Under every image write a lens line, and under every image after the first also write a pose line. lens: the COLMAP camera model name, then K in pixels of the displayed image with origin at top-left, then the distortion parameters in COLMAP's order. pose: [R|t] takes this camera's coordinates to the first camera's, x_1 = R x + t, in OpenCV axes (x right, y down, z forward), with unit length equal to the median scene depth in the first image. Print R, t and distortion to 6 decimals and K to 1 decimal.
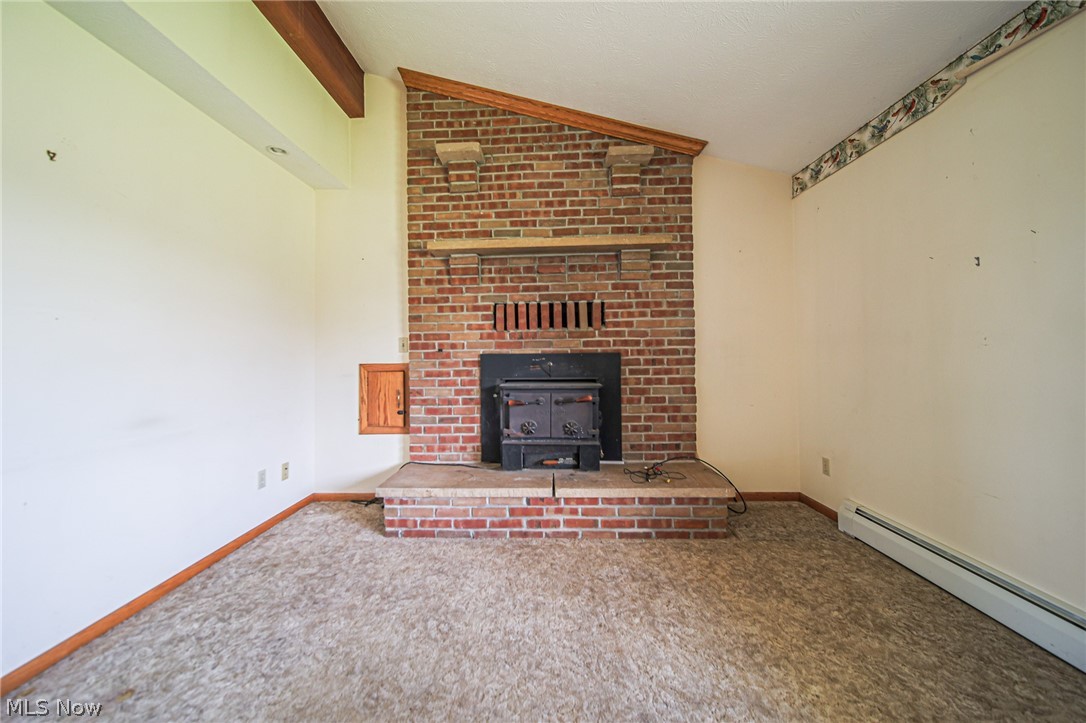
lens RADIAL K [[408.4, 0, 537.1], [0, 408.4, 358.7], [0, 0, 1]] dist [-0.002644, -0.000350]
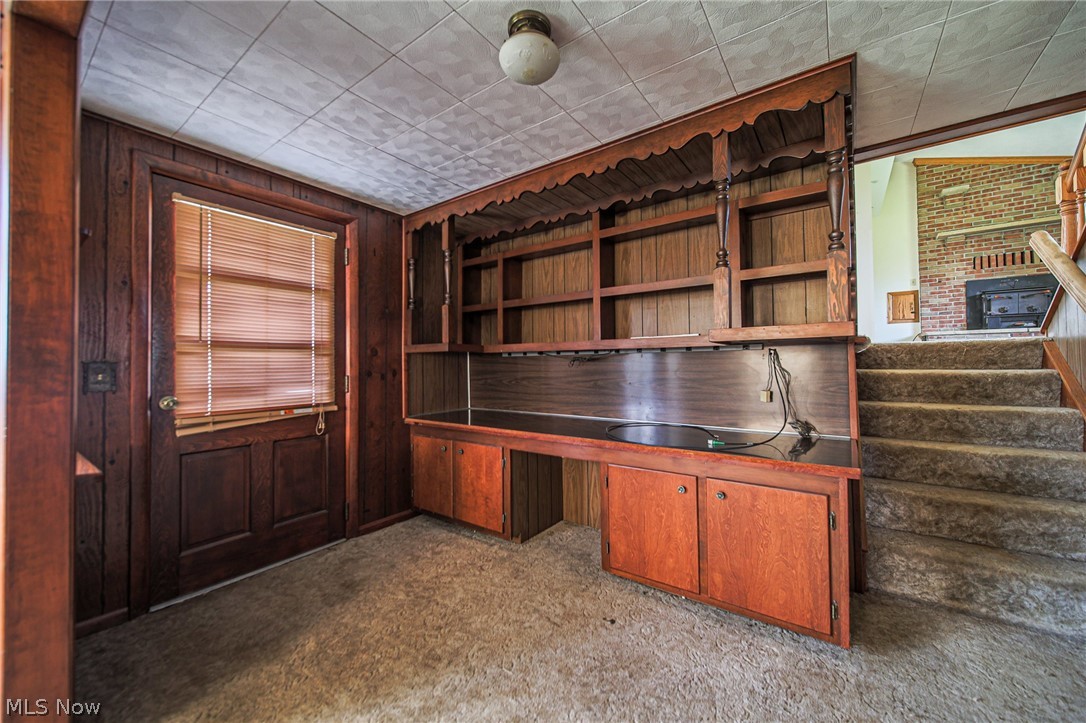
lens RADIAL K [[408.4, 0, 551.2], [0, 408.4, 362.9], [0, 0, 1]] dist [-0.002644, -0.000350]
pose [[0.833829, 0.002720, -0.552016, -0.765699], [-0.005678, 0.999977, -0.003649, 0.433791], [0.551994, 0.006177, 0.833825, -1.965700]]
